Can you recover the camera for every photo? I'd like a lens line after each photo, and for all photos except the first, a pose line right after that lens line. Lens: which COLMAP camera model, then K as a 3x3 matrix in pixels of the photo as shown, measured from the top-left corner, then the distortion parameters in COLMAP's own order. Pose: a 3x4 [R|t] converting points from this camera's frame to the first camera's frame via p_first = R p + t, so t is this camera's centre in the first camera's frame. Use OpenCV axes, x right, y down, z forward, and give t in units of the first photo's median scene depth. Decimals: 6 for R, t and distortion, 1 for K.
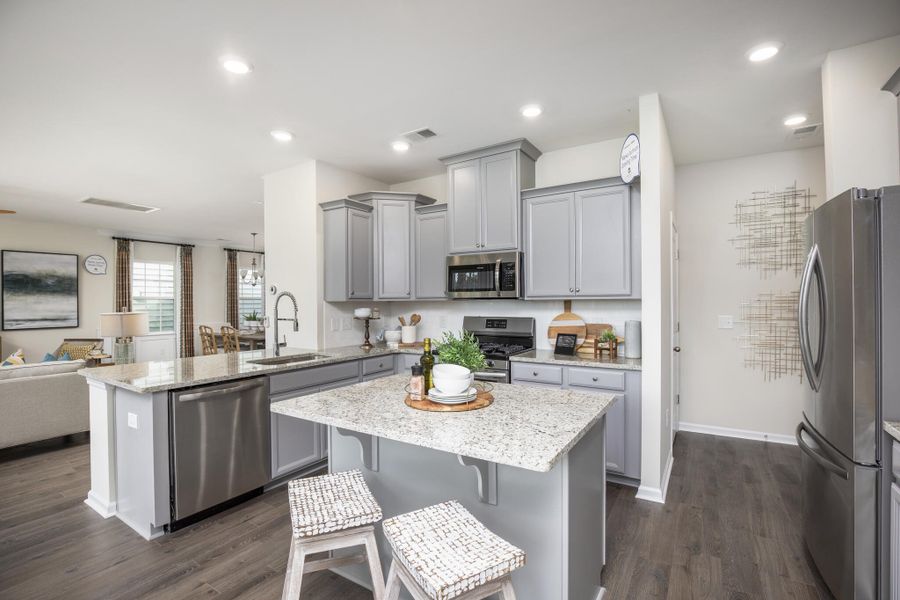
lens RADIAL K [[408.2, 0, 443.0], [0, 408.2, 299.9], [0, 0, 1]] dist [-0.006078, -0.000325]
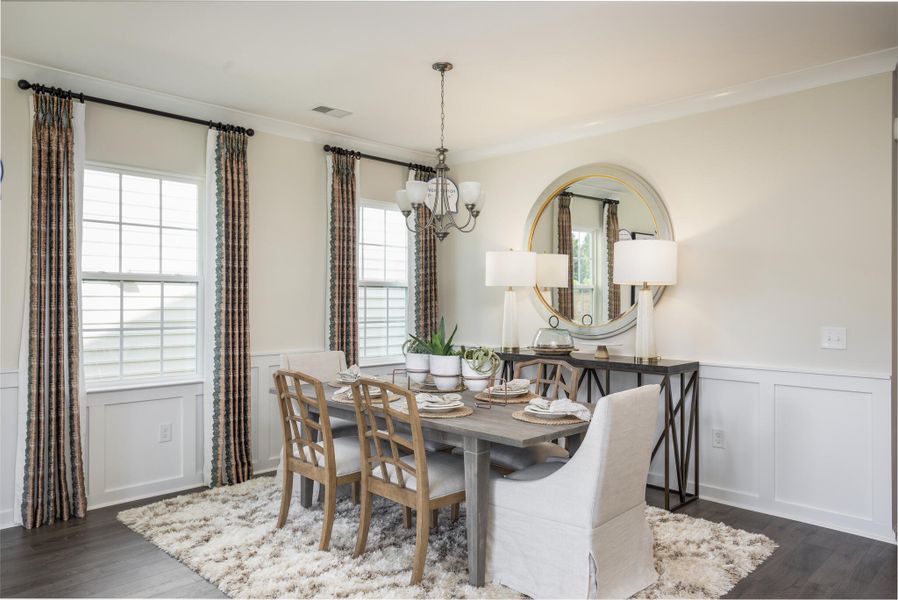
lens RADIAL K [[570.2, 0, 451.7], [0, 570.2, 299.7], [0, 0, 1]] dist [0.009442, 0.001268]
pose [[0.985254, 0.011586, -0.170704, -0.369449], [-0.010843, 0.999927, 0.005281, 0.008246], [0.170753, -0.003352, 0.985308, 0.564157]]
